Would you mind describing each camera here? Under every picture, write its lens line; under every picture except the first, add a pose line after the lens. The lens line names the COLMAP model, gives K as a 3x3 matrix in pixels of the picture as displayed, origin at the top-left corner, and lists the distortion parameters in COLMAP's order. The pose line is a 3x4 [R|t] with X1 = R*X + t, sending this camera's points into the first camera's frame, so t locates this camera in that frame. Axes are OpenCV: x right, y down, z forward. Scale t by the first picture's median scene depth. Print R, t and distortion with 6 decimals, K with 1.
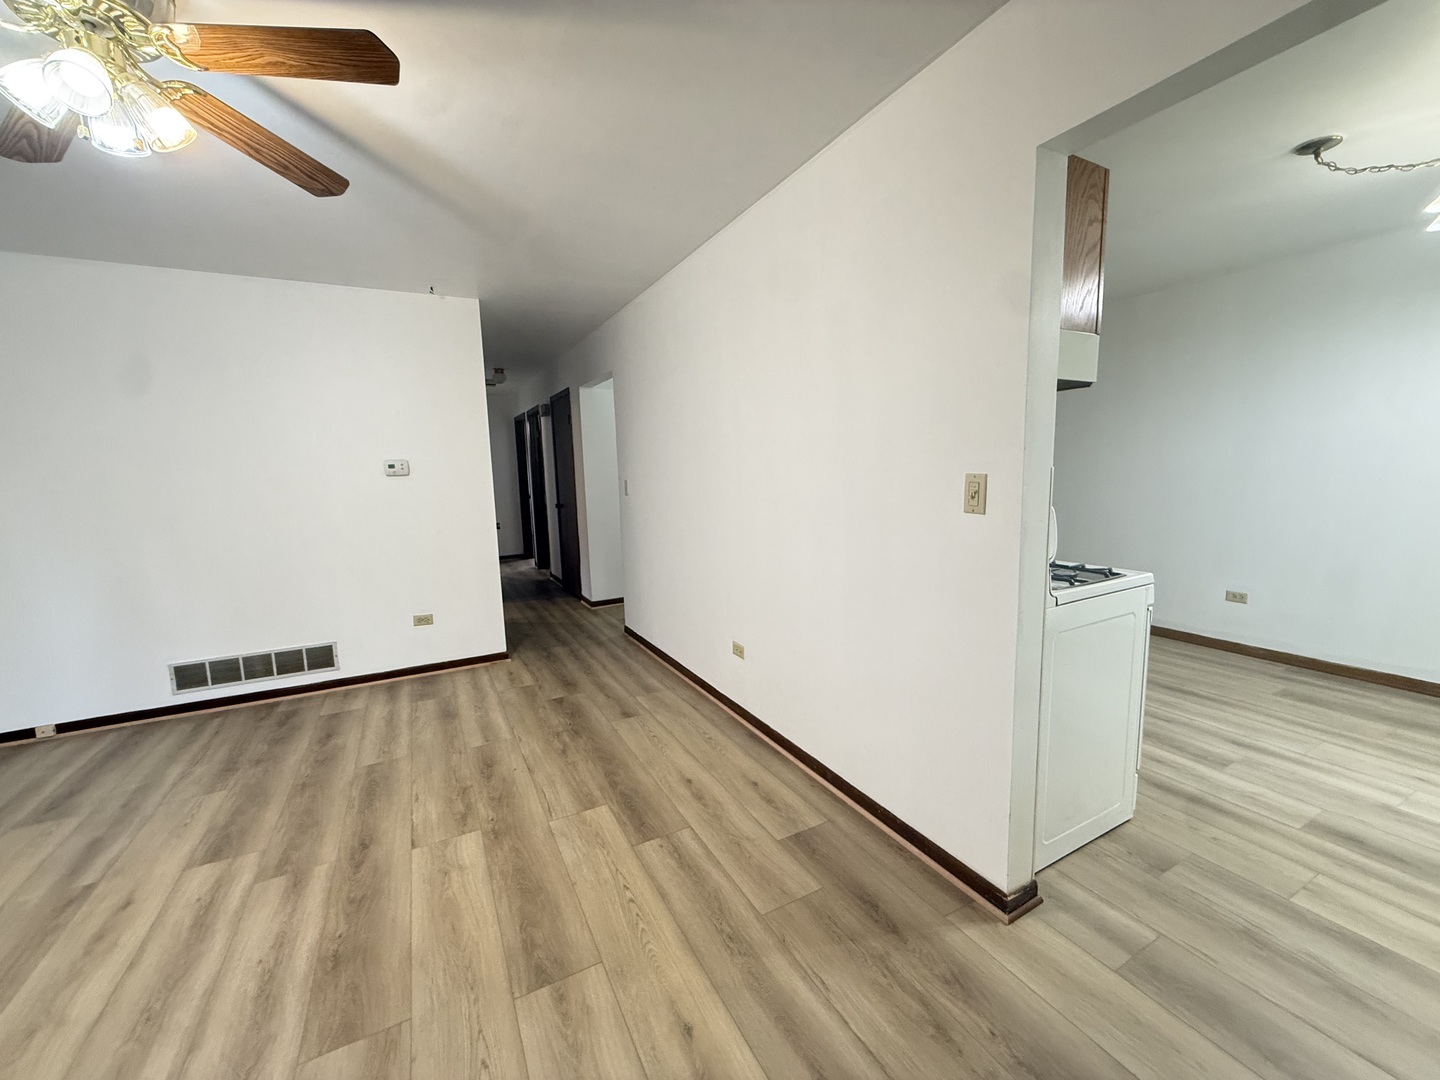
lens RADIAL K [[573.0, 0, 713.8], [0, 573.0, 544.5], [0, 0, 1]] dist [-0.001280, 0.000272]
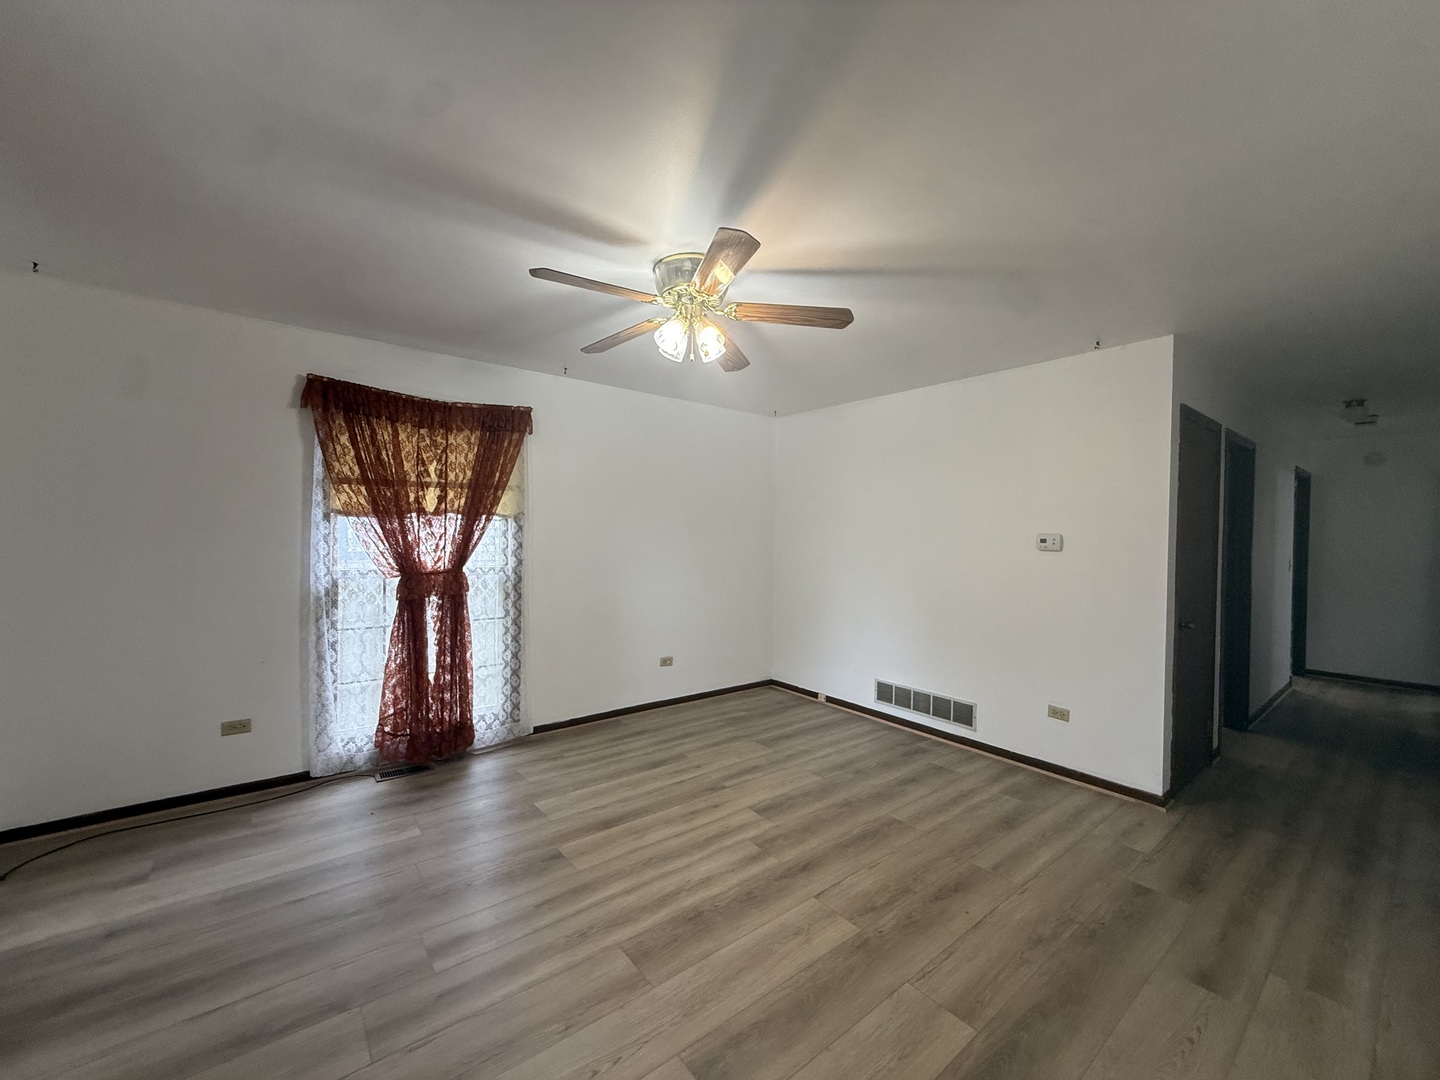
lens RADIAL K [[573.0, 0, 720.1], [0, 573.0, 540.8], [0, 0, 1]] dist [-0.001280, 0.000272]
pose [[0.188655, 0.041417, -0.981170, 0.381262], [-0.153890, 0.988014, 0.012117, -0.093412], [0.969911, 0.148706, 0.192767, 0.425984]]
